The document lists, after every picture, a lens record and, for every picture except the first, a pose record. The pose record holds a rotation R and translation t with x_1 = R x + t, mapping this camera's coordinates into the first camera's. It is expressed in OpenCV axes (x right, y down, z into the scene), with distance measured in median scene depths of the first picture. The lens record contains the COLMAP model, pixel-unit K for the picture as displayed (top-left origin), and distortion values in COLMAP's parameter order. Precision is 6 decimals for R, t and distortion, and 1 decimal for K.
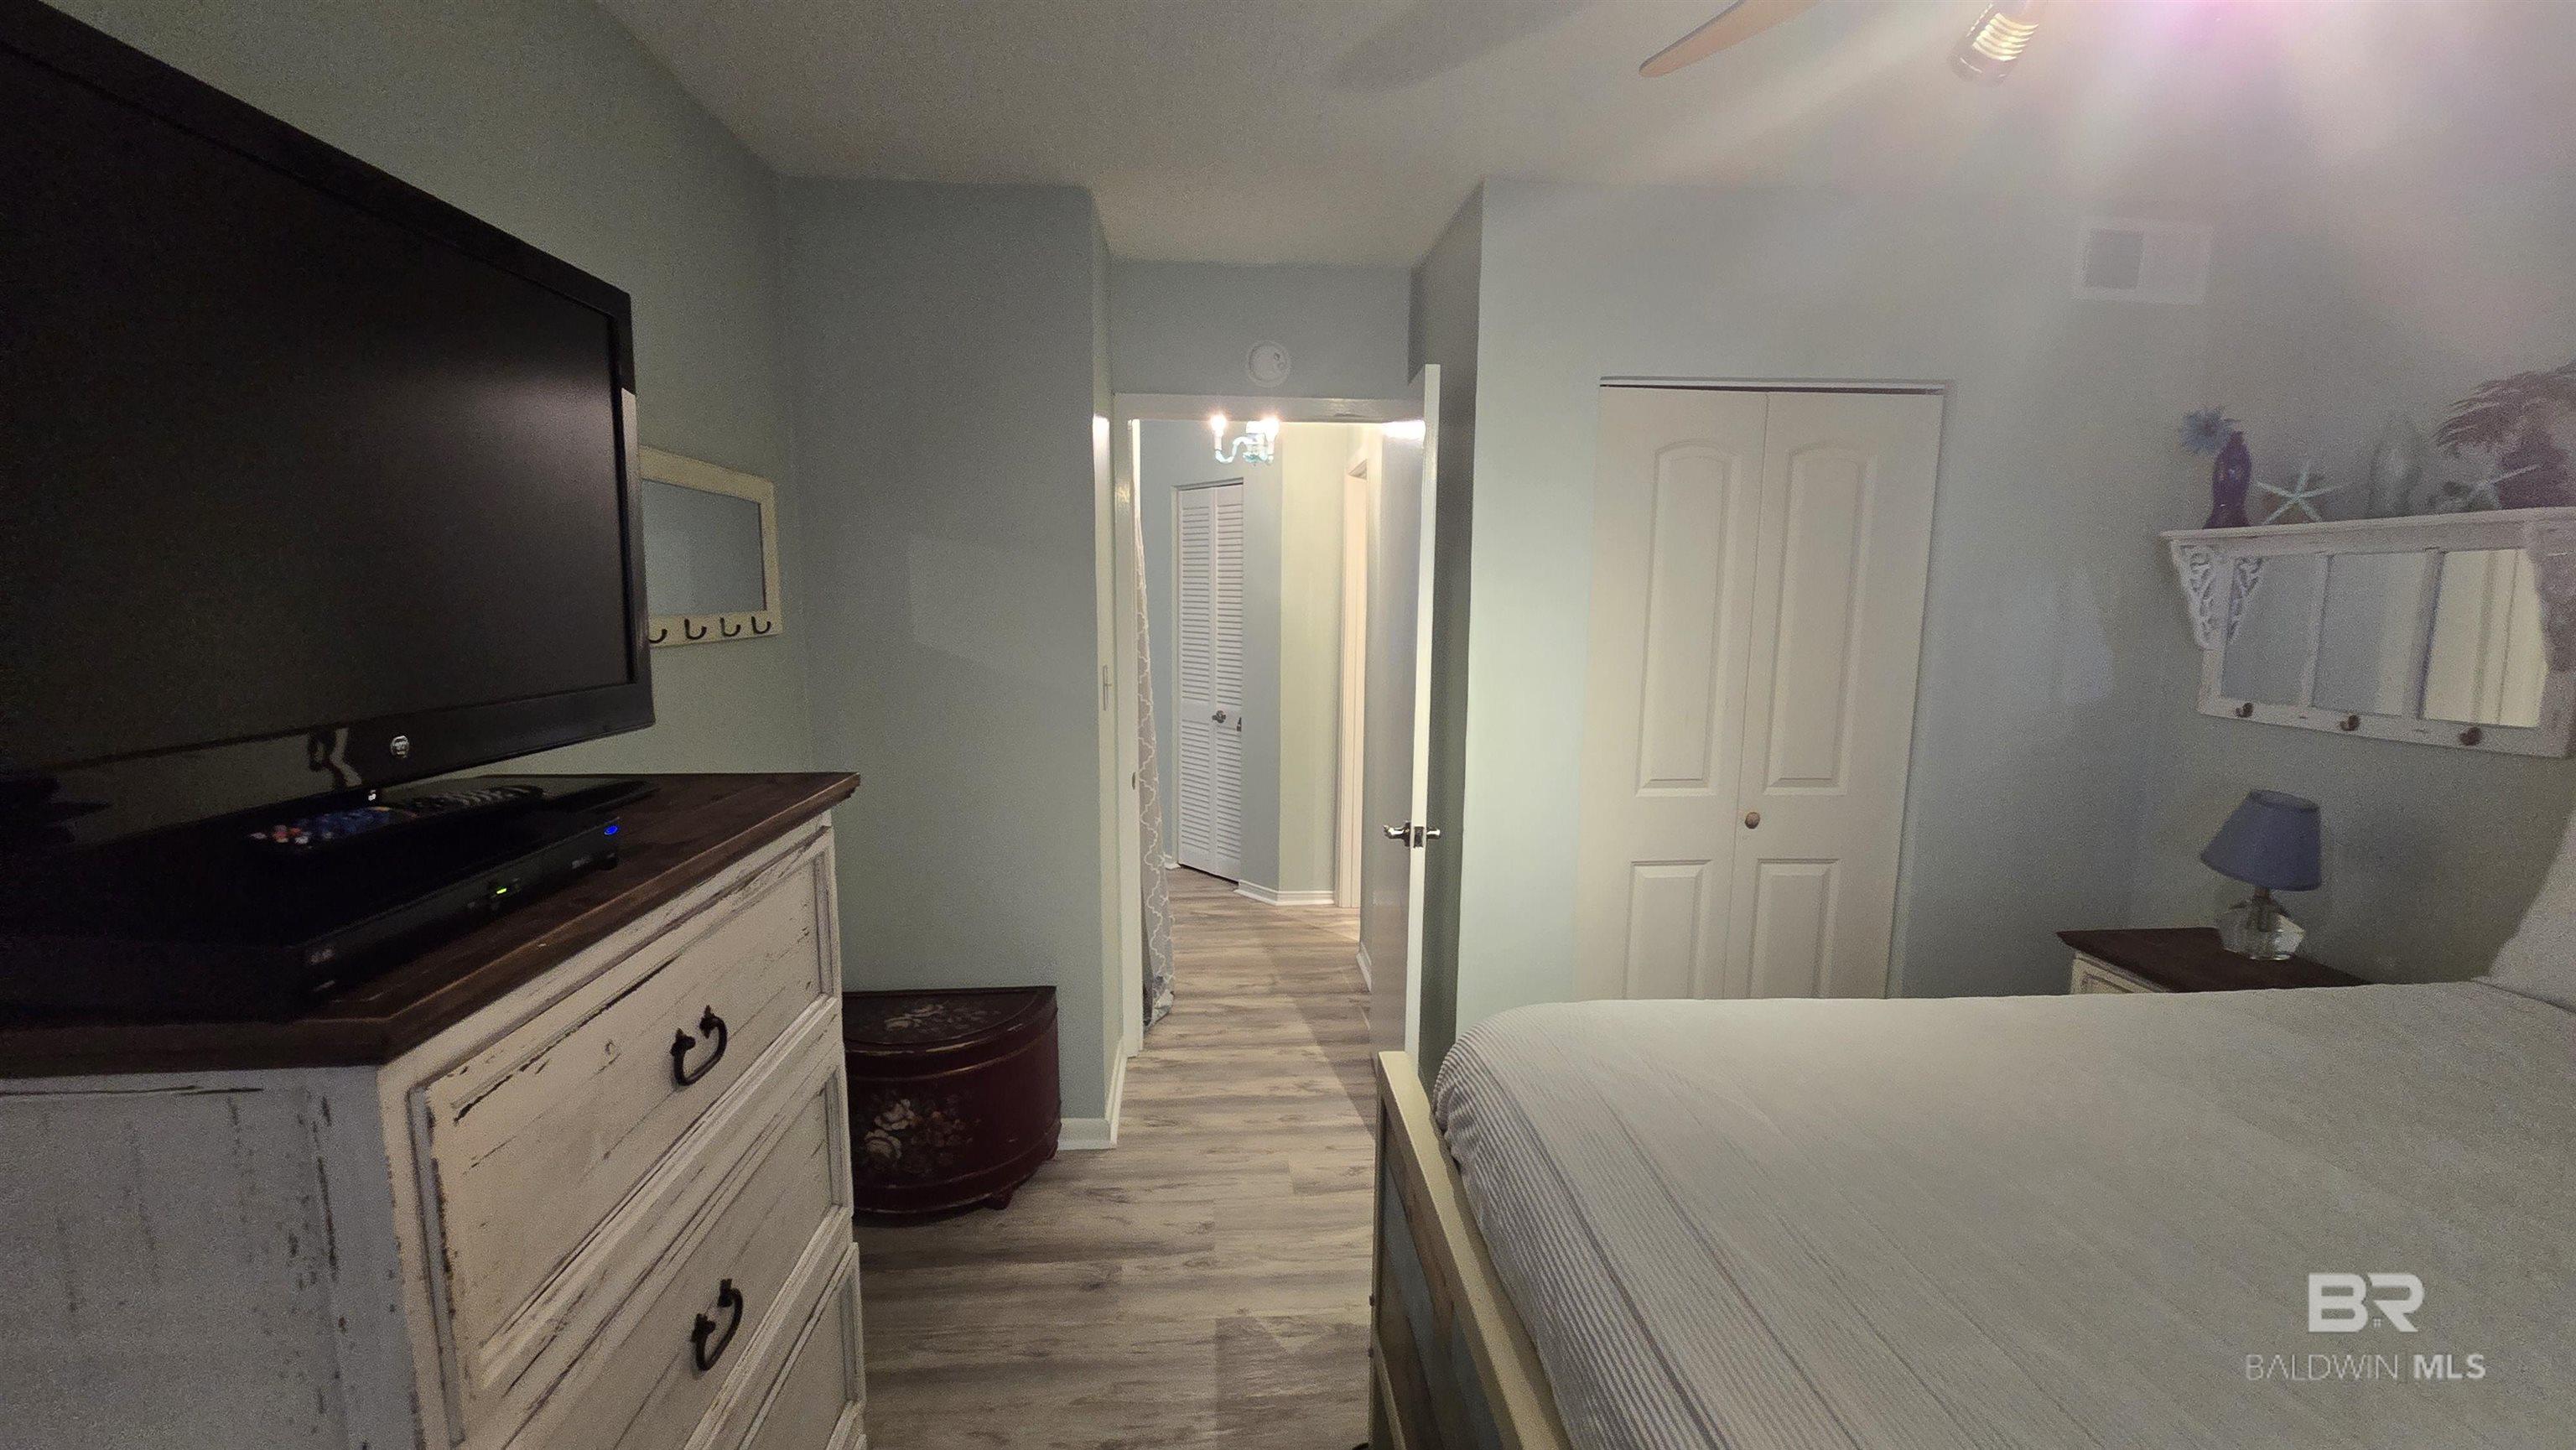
lens RADIAL K [[1059.9, 0, 1305.2], [0, 1059.9, 730.6], [0, 0, 1]] dist [0.000515, -0.000331]
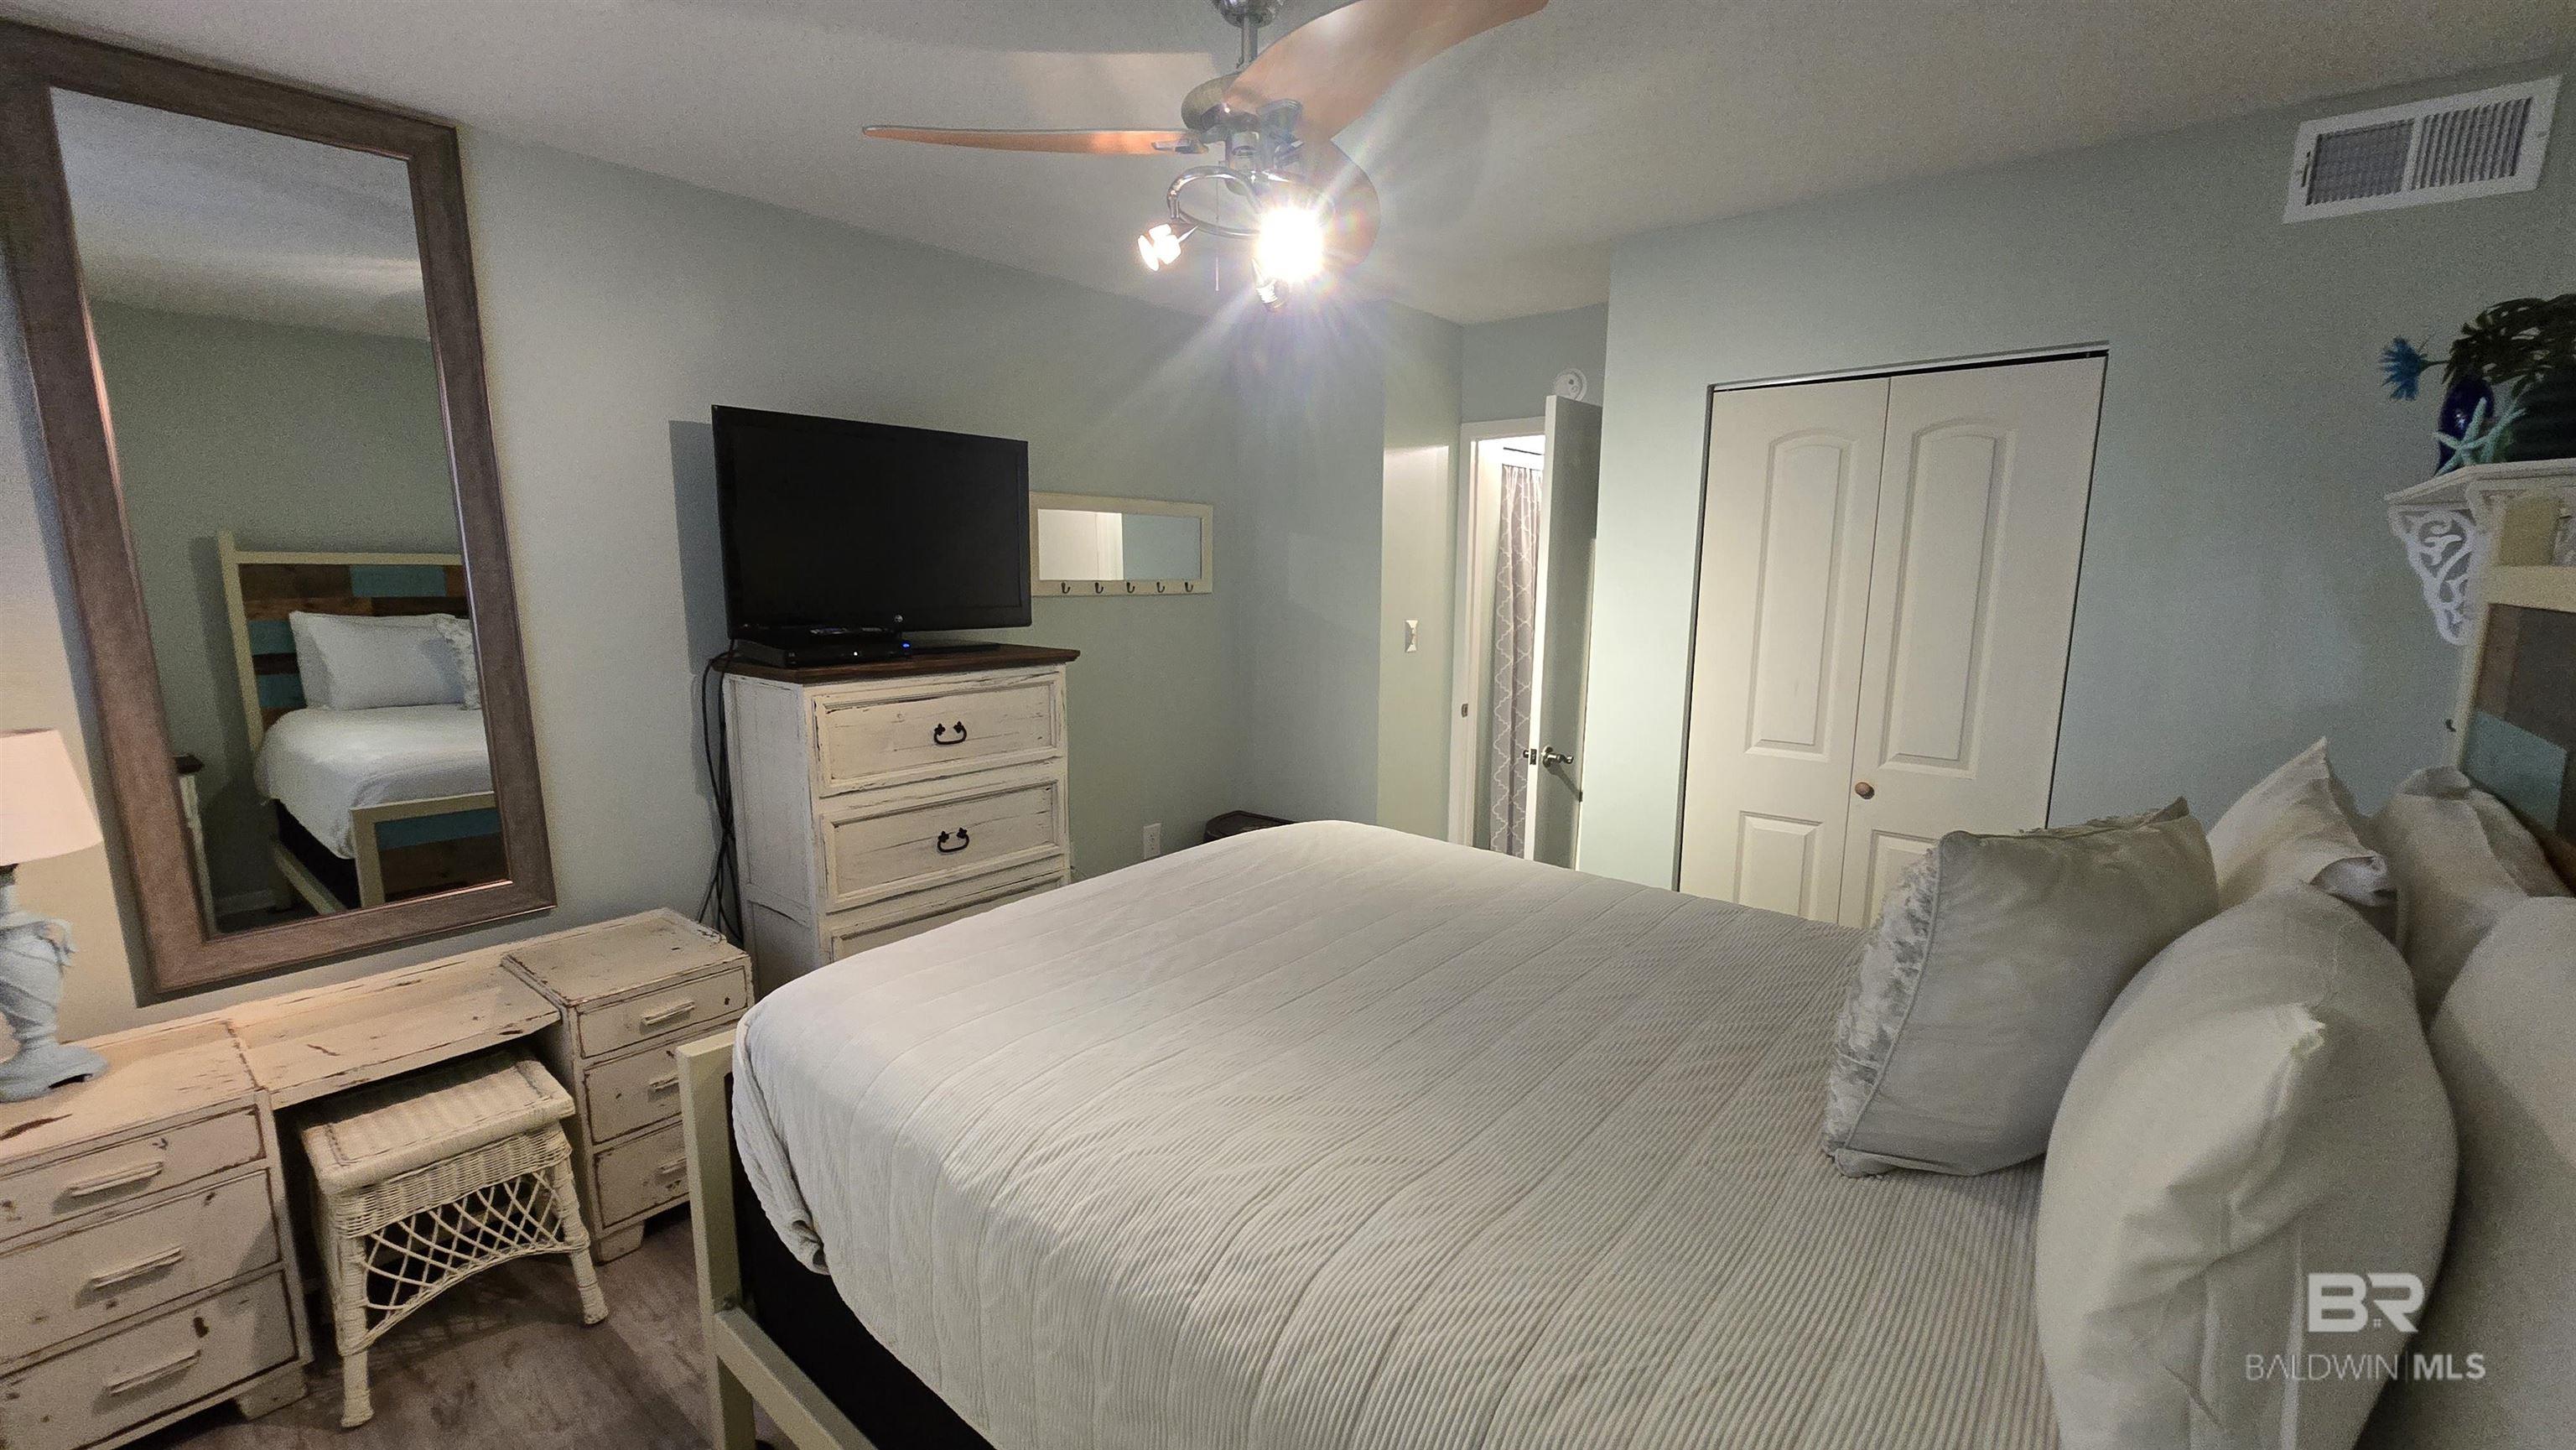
lens RADIAL K [[1050.2, 0, 1304.2], [0, 1050.2, 738.8], [0, 0, 1]] dist [-0.001294, -0.000271]
pose [[0.720100, 0.110744, -0.684976, 0.781873], [-0.092903, 0.993681, 0.062987, 0.021959], [0.687623, 0.018279, 0.725838, -0.139359]]
